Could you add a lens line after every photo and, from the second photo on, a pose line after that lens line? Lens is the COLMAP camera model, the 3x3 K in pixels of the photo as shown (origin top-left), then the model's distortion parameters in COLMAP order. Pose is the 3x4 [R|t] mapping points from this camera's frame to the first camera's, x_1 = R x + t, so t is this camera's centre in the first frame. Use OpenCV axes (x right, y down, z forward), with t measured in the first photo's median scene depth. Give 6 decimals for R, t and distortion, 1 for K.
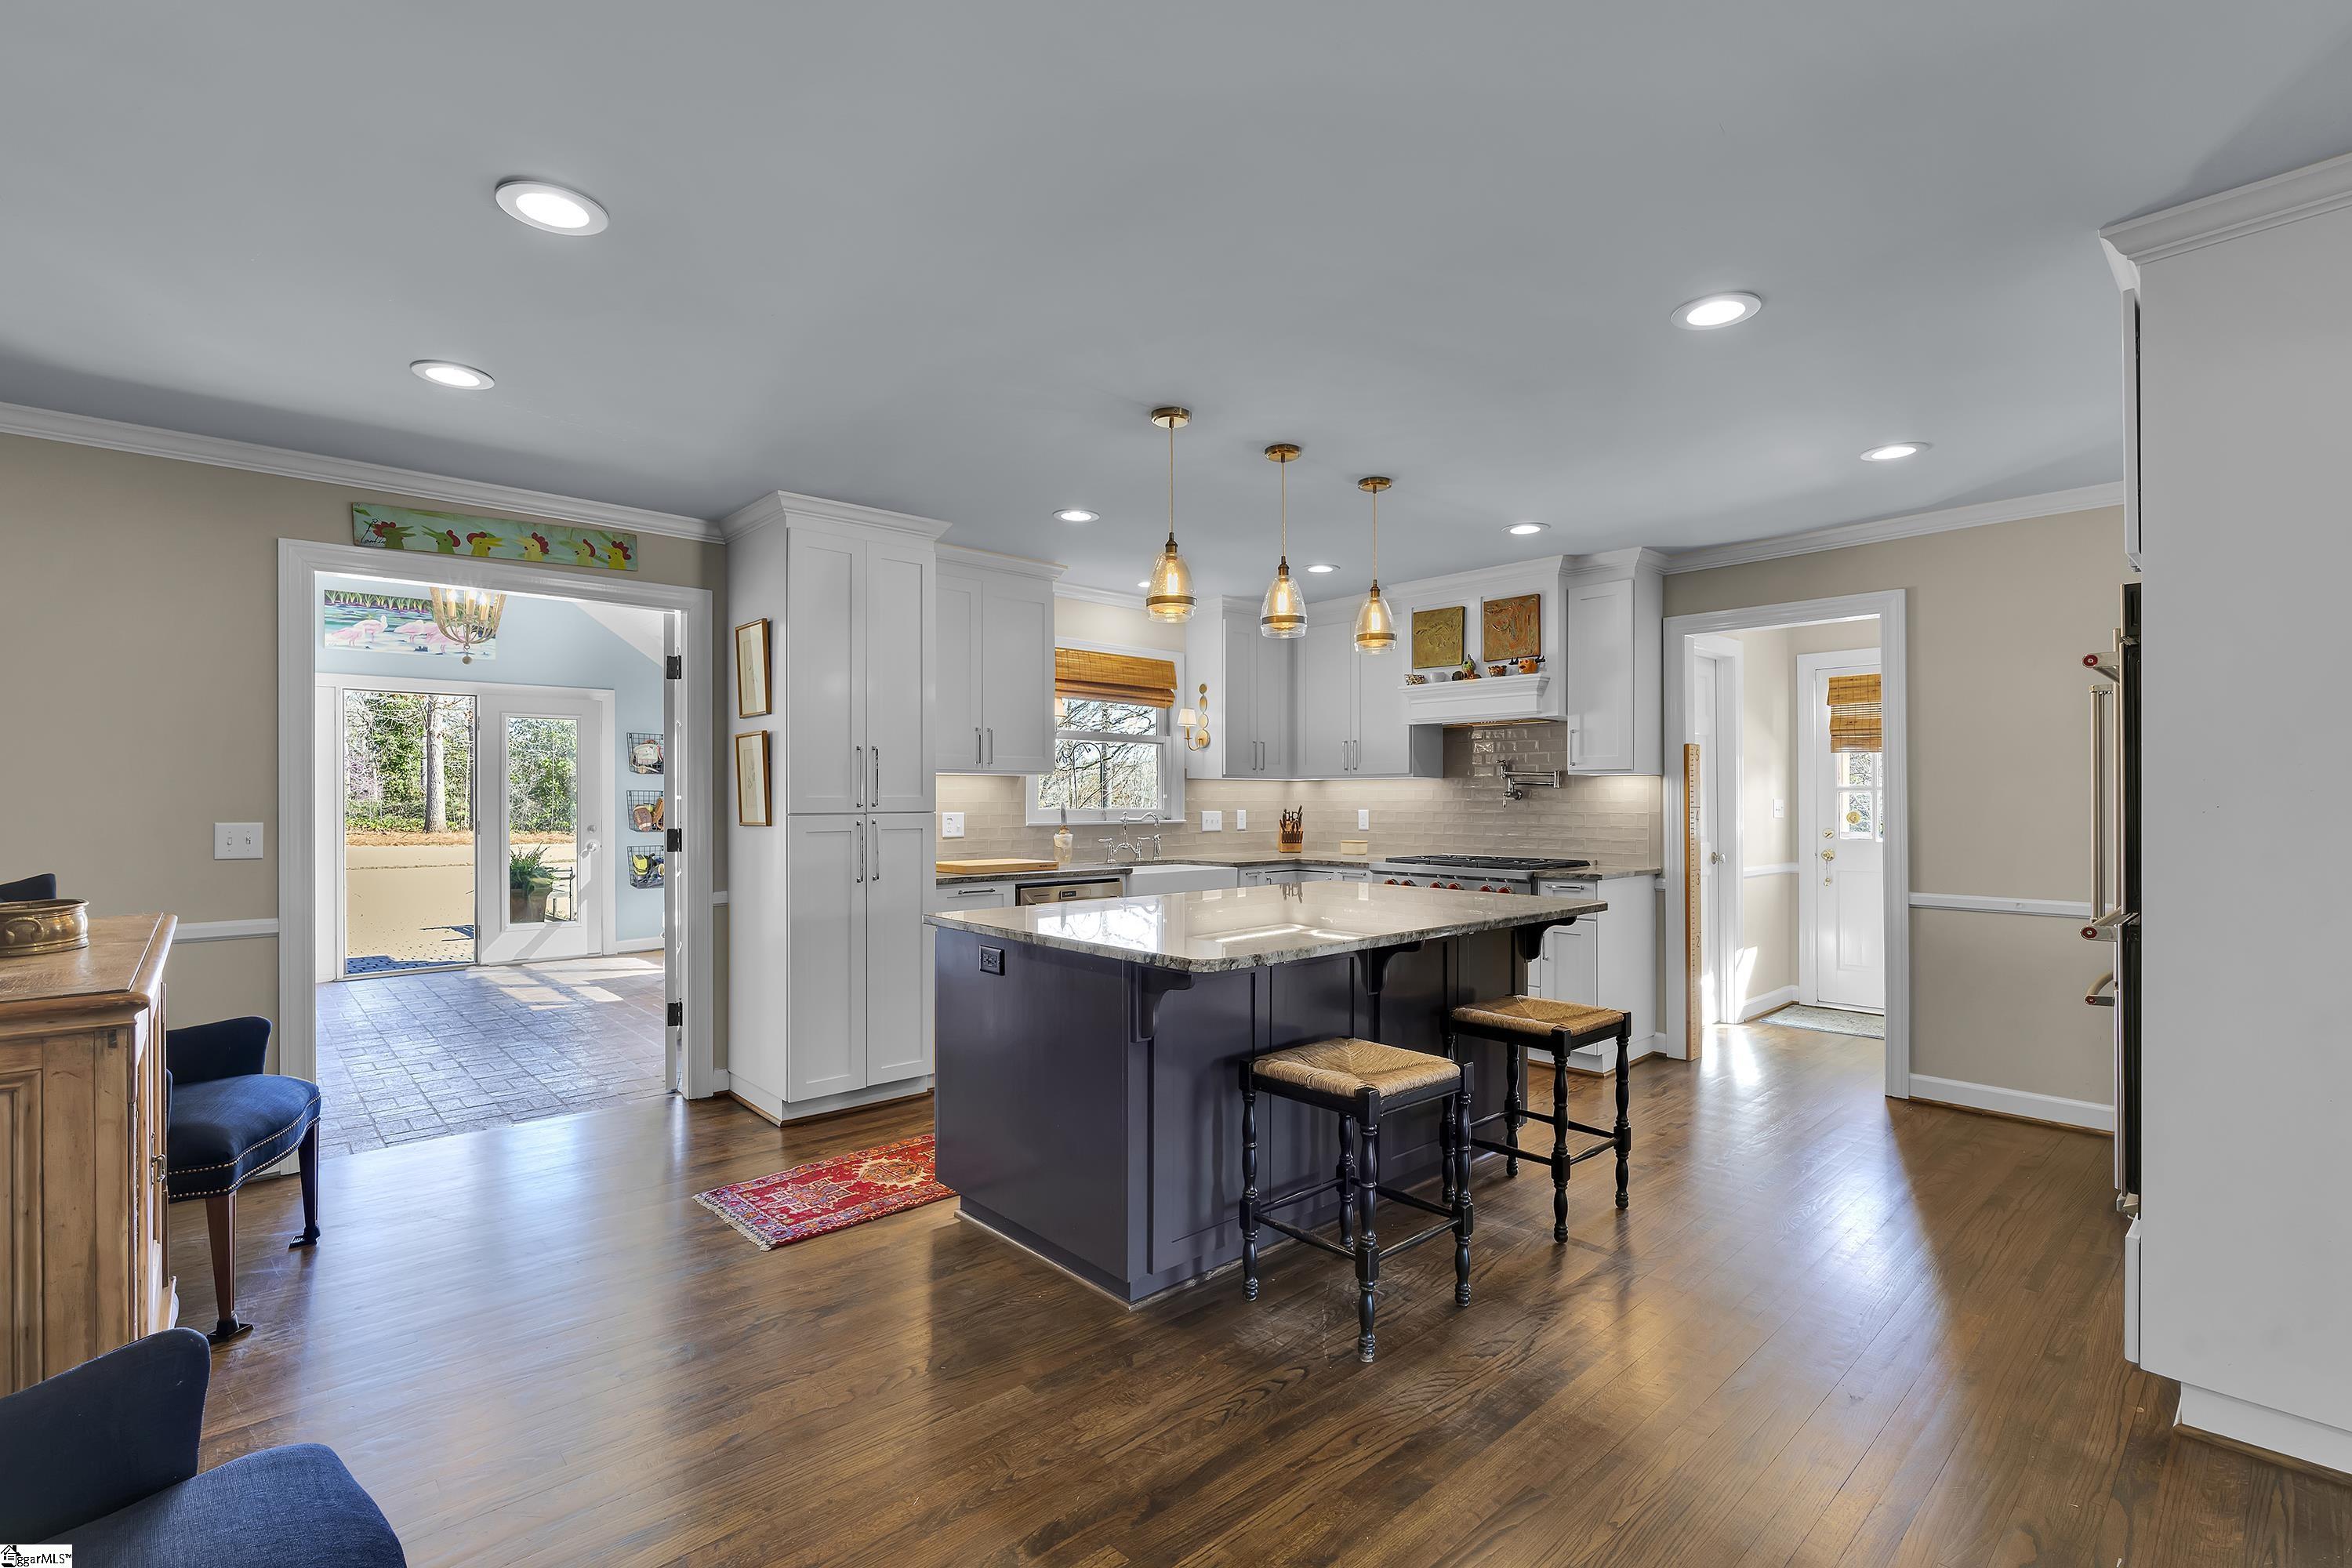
lens RADIAL K [[1033.5, 0, 1170.6], [0, 1033.5, 790.2], [0, 0, 1]] dist [-0.002226, -0.000048]
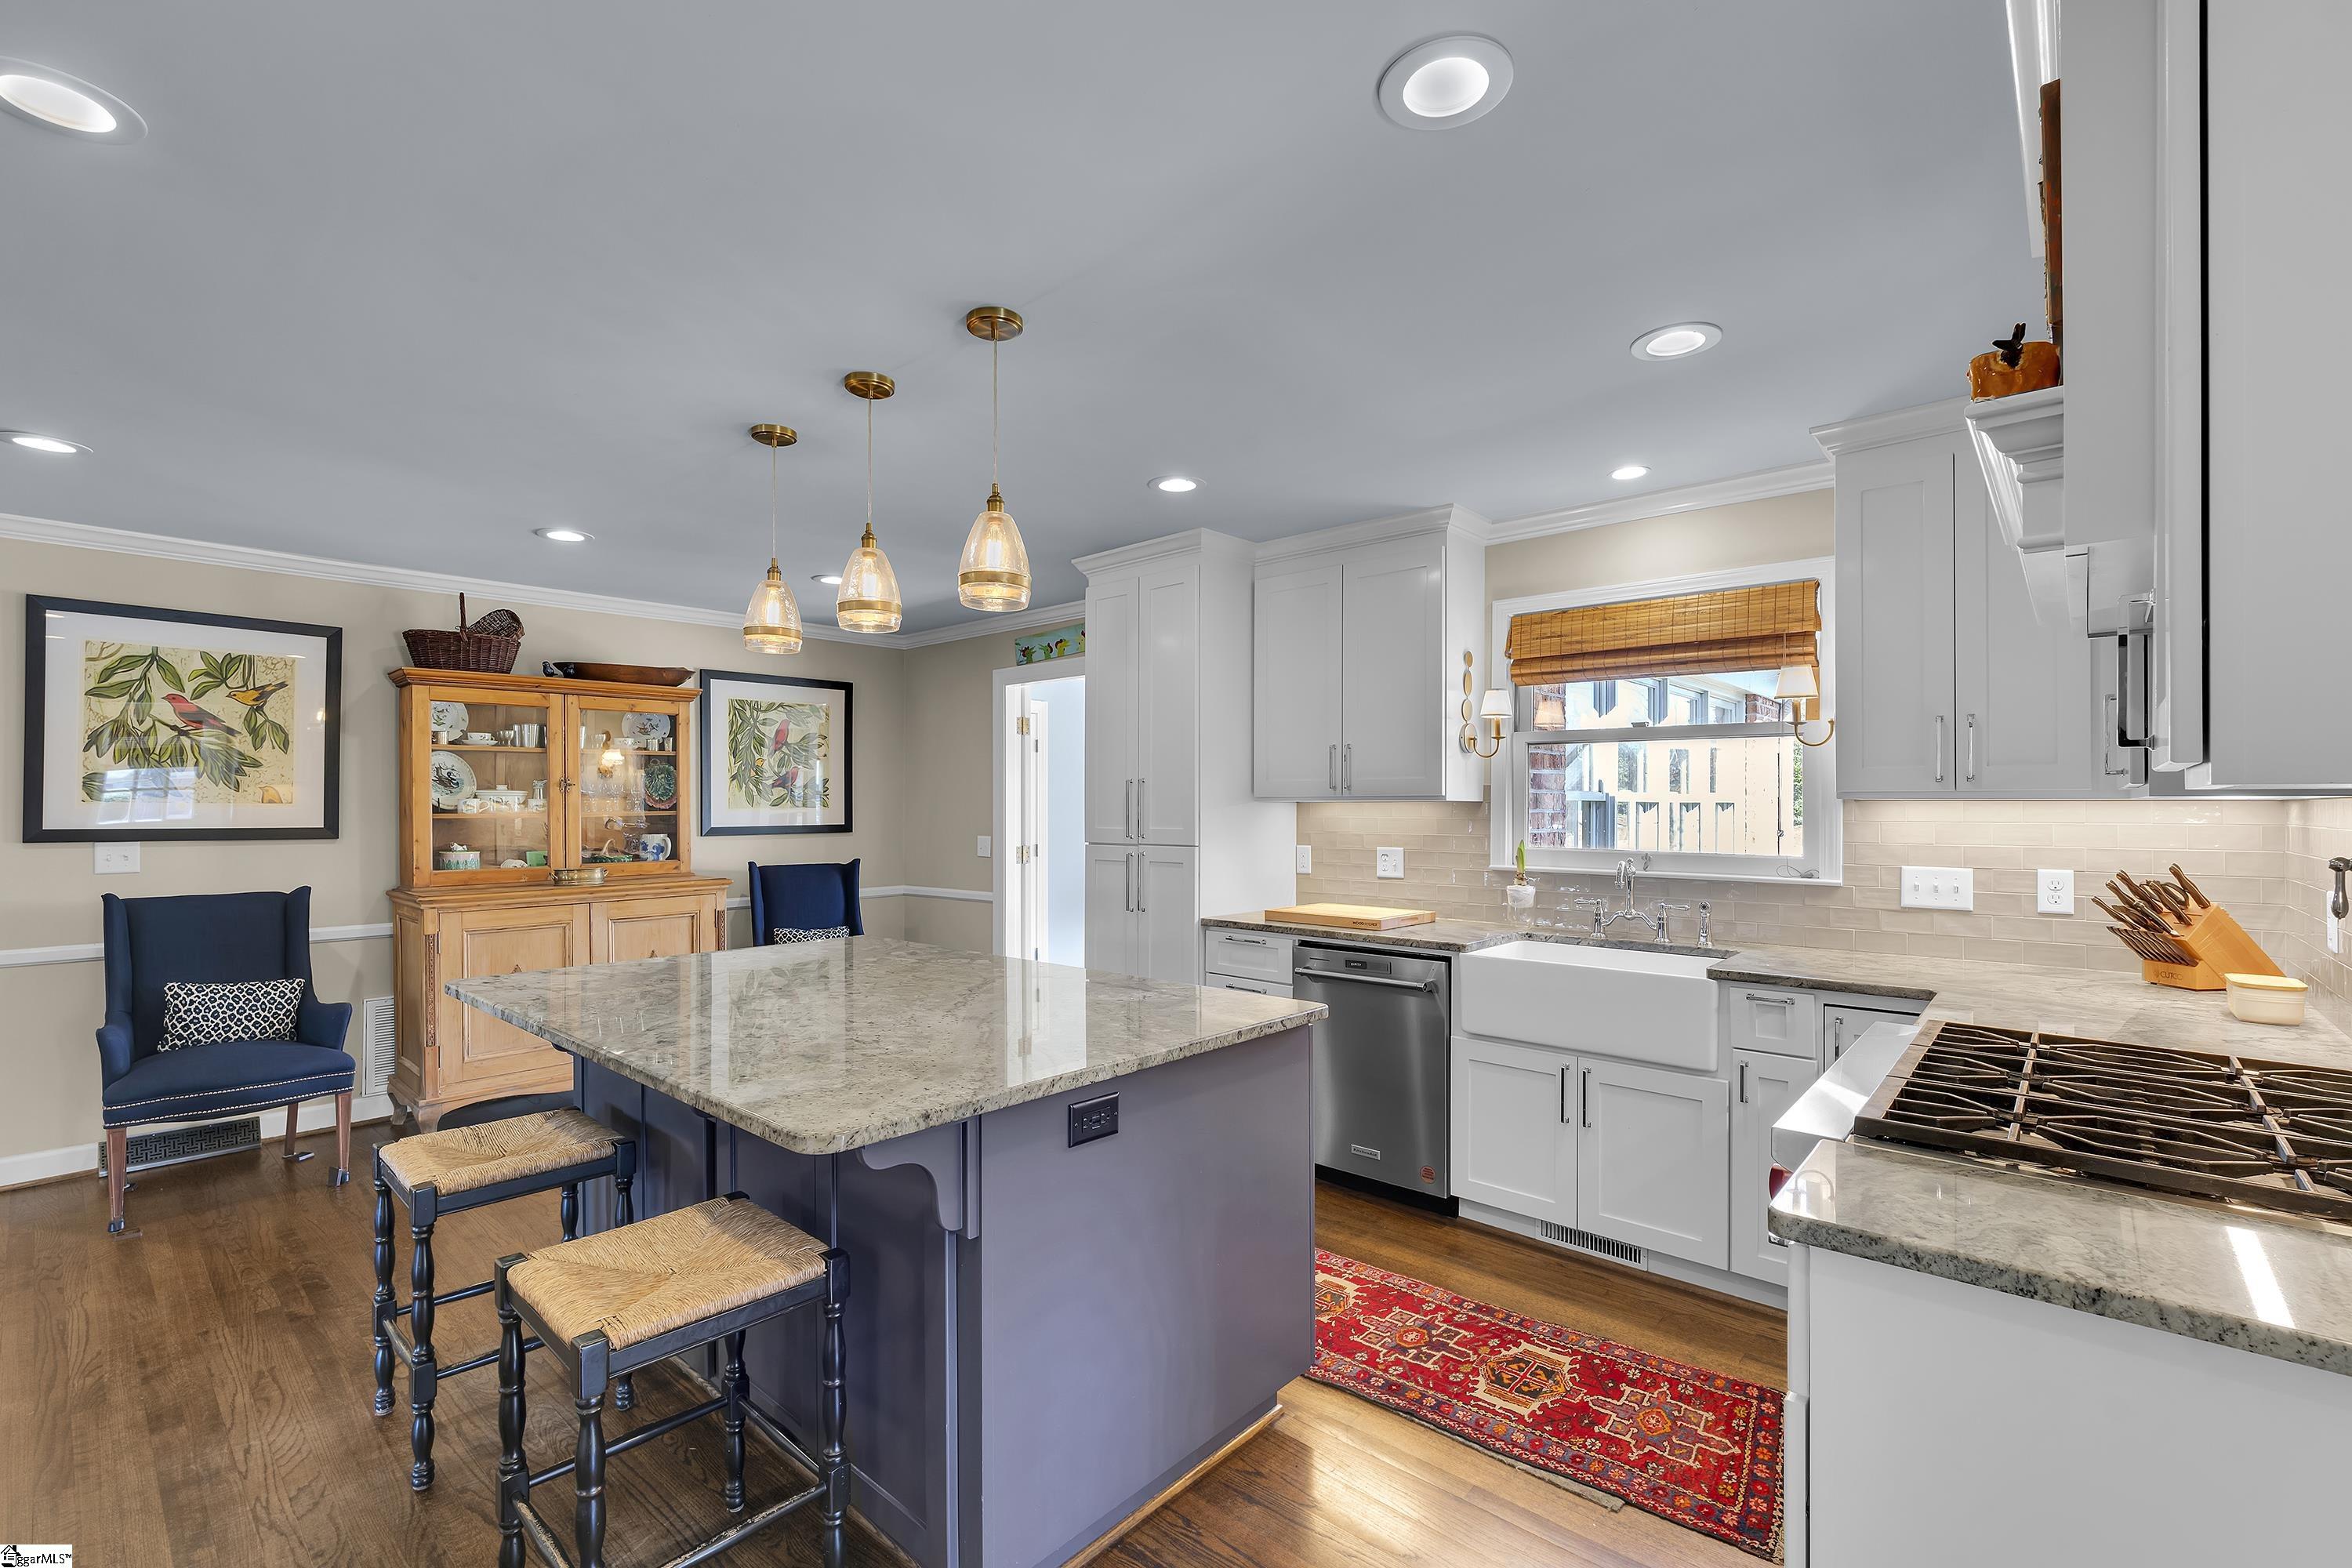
lens RADIAL K [[1033.5, 0, 1196.1], [0, 1033.5, 783.7], [0, 0, 1]] dist [-0.002226, -0.000048]
pose [[0.114126, -0.018986, -0.993285, 0.727756], [0.010058, 0.999788, -0.017954, -0.018770], [0.993415, -0.007942, 0.114293, 0.948395]]
